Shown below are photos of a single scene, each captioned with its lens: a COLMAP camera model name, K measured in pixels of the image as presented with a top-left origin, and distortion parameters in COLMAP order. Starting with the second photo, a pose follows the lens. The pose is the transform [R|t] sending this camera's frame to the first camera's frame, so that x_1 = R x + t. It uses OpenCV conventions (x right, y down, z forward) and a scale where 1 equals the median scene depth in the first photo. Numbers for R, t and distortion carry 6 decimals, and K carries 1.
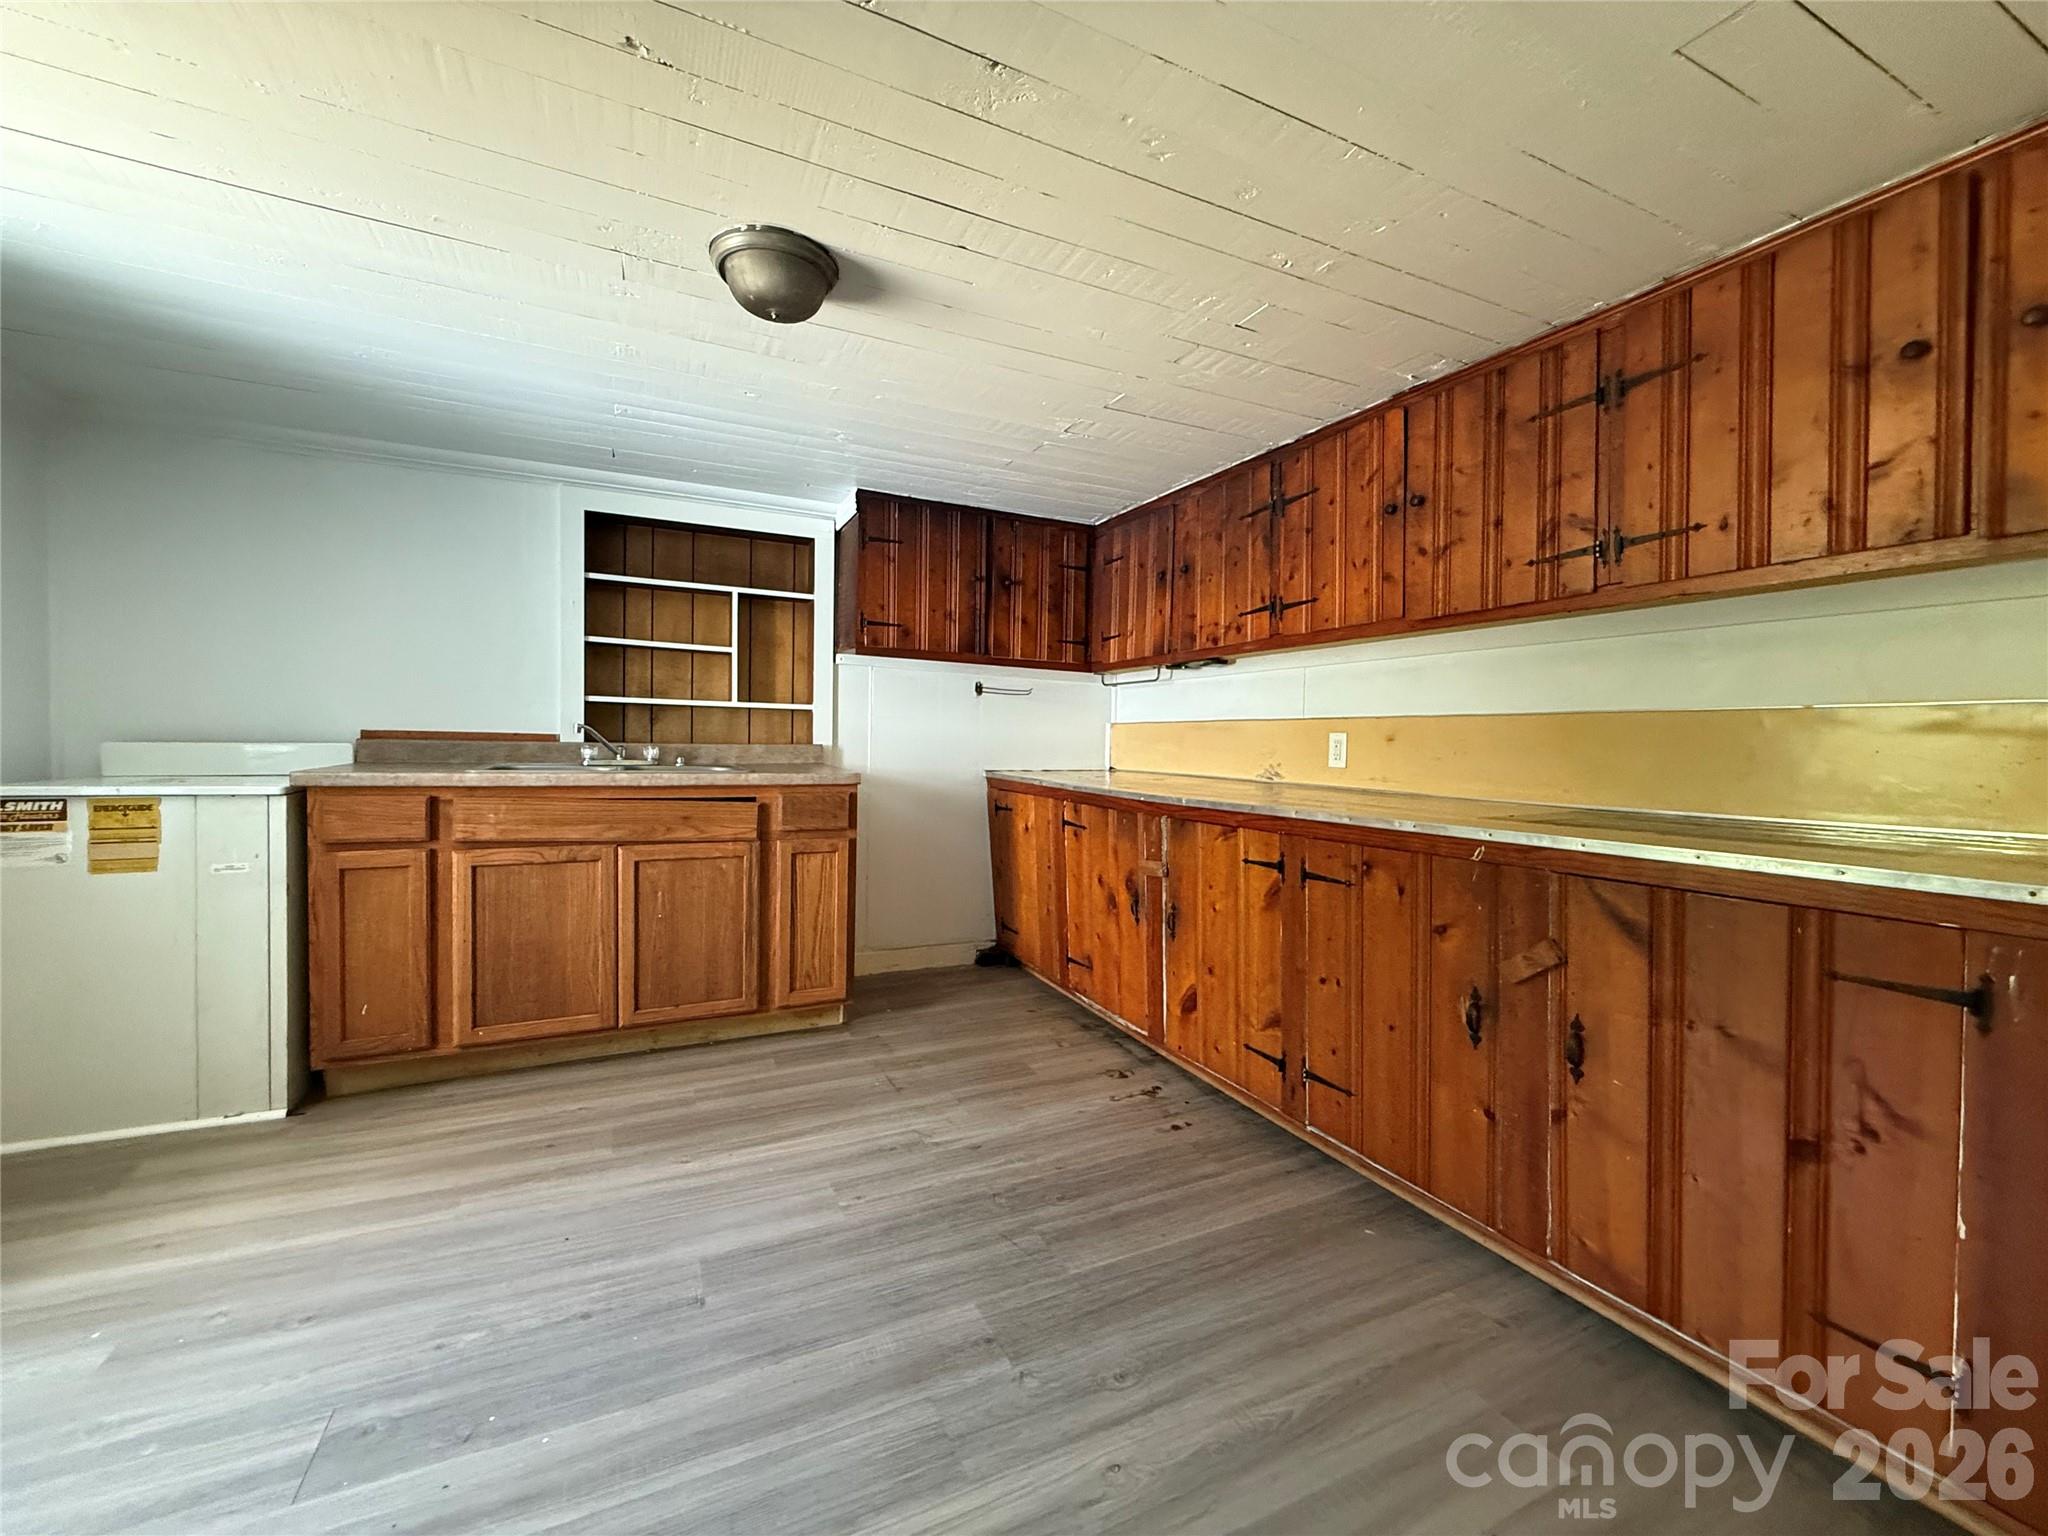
lens RADIAL K [[833.6, 0, 1020.8], [0, 833.6, 759.2], [0, 0, 1]] dist [-0.000376, 0.000003]
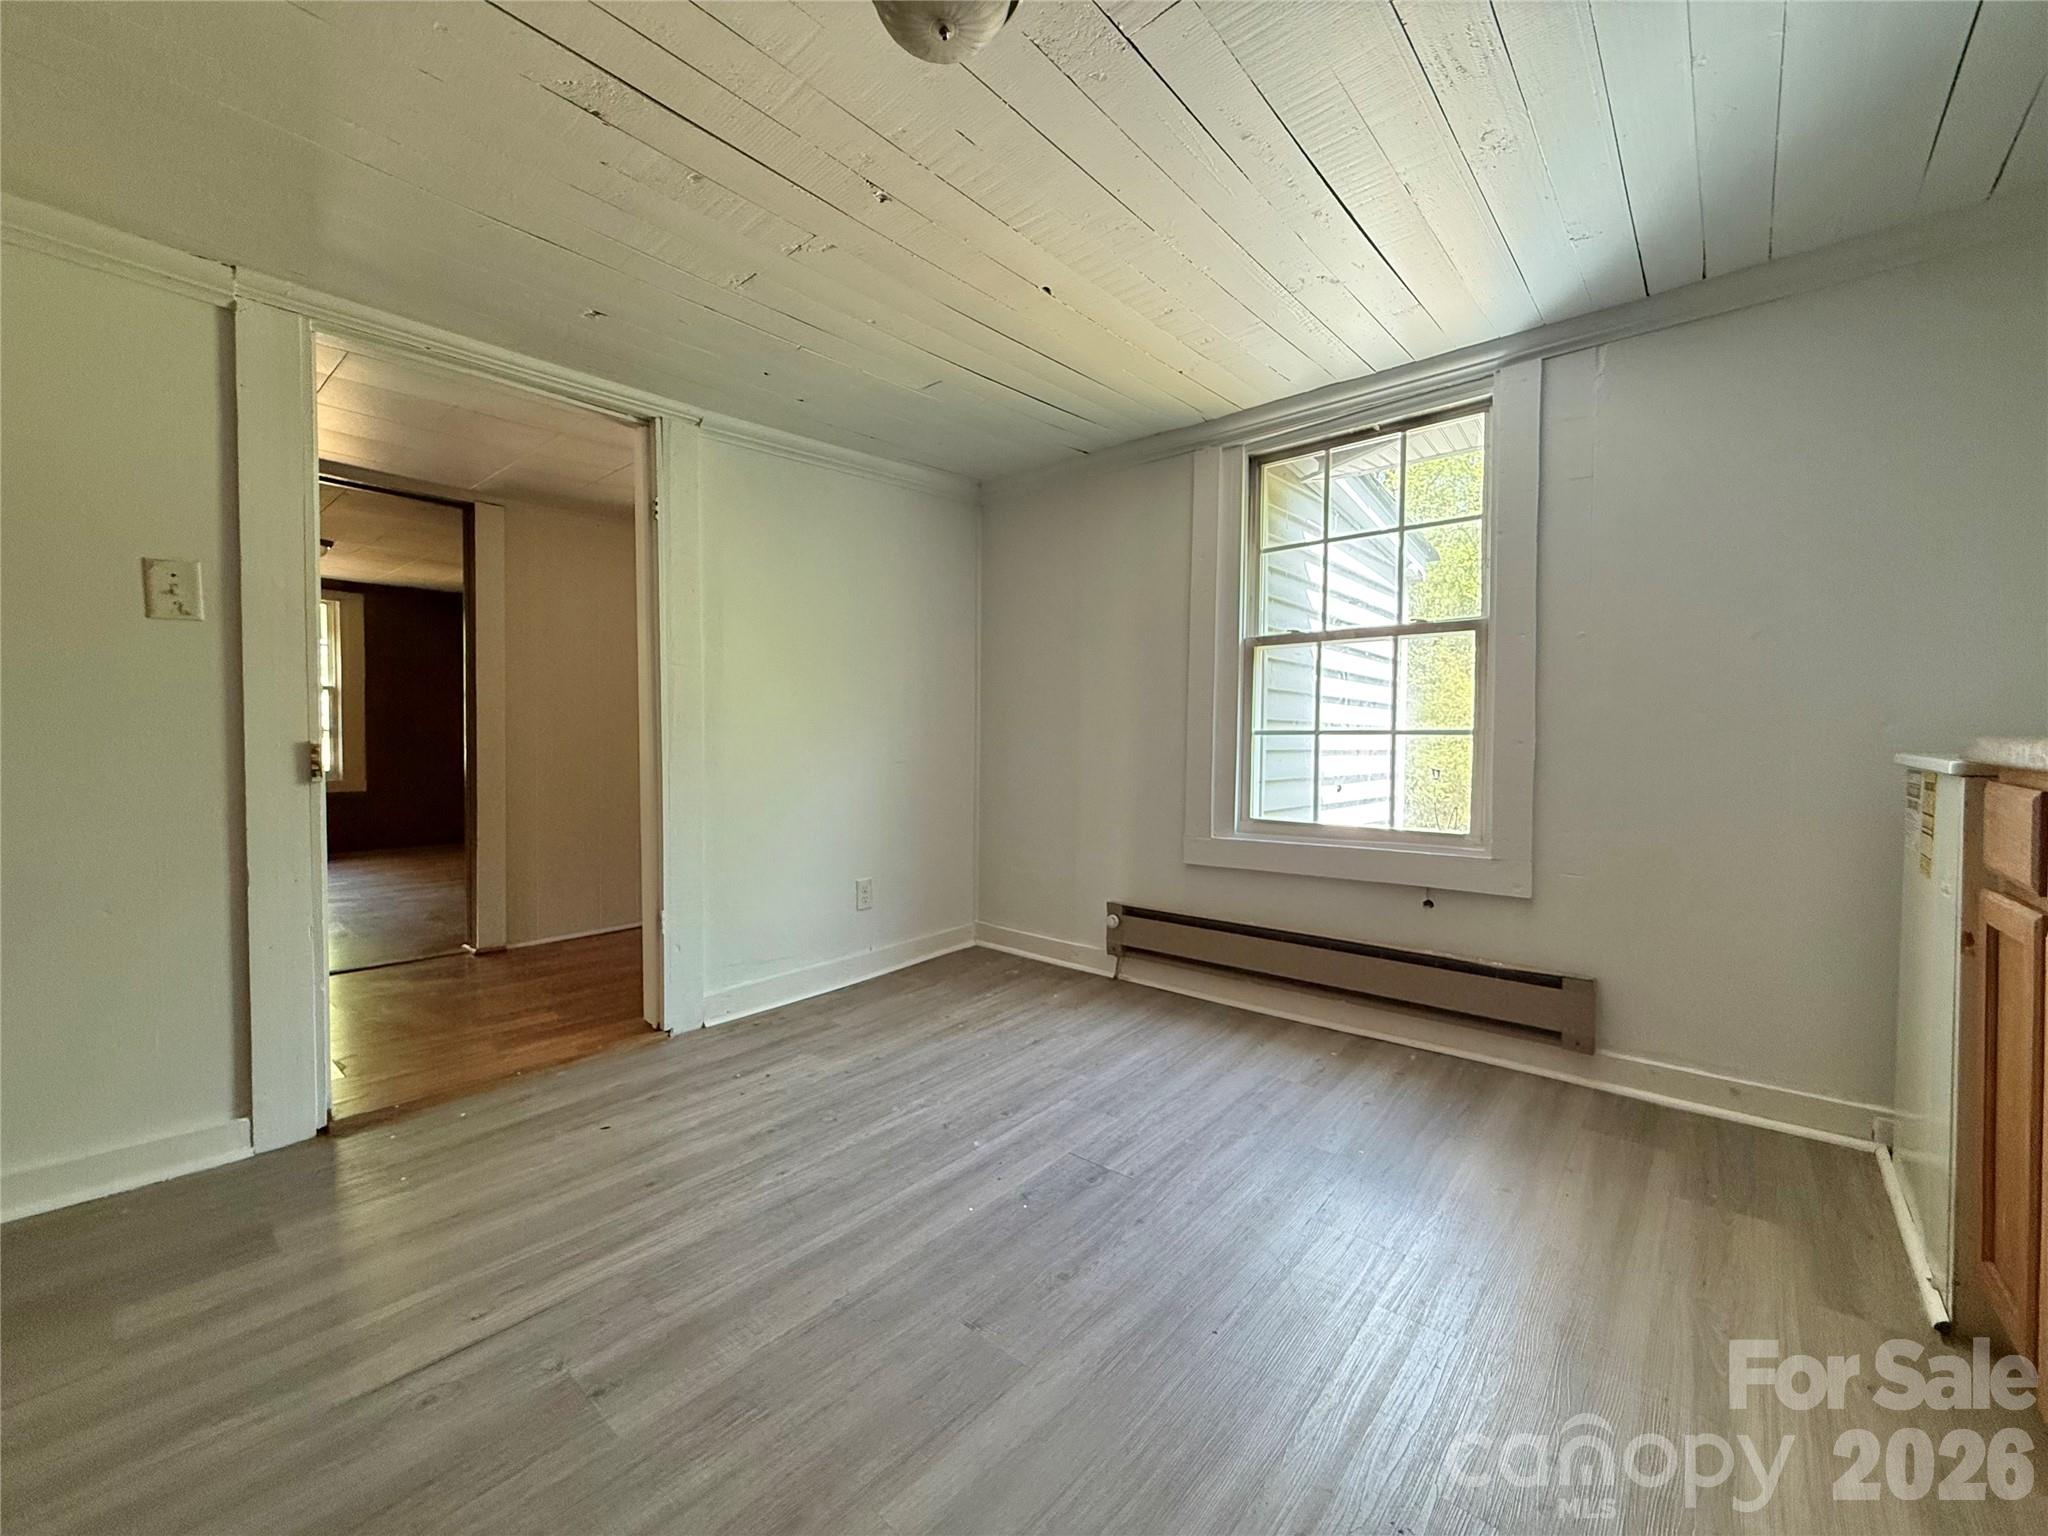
lens RADIAL K [[833.6, 0, 1024.3], [0, 833.6, 757.7], [0, 0, 1]] dist [-0.000376, 0.000003]
pose [[-0.916835, -0.001983, -0.399261, -0.102032], [-0.016531, 0.999319, 0.032997, 0.039452], [0.398924, 0.036853, -0.916243, 2.045588]]
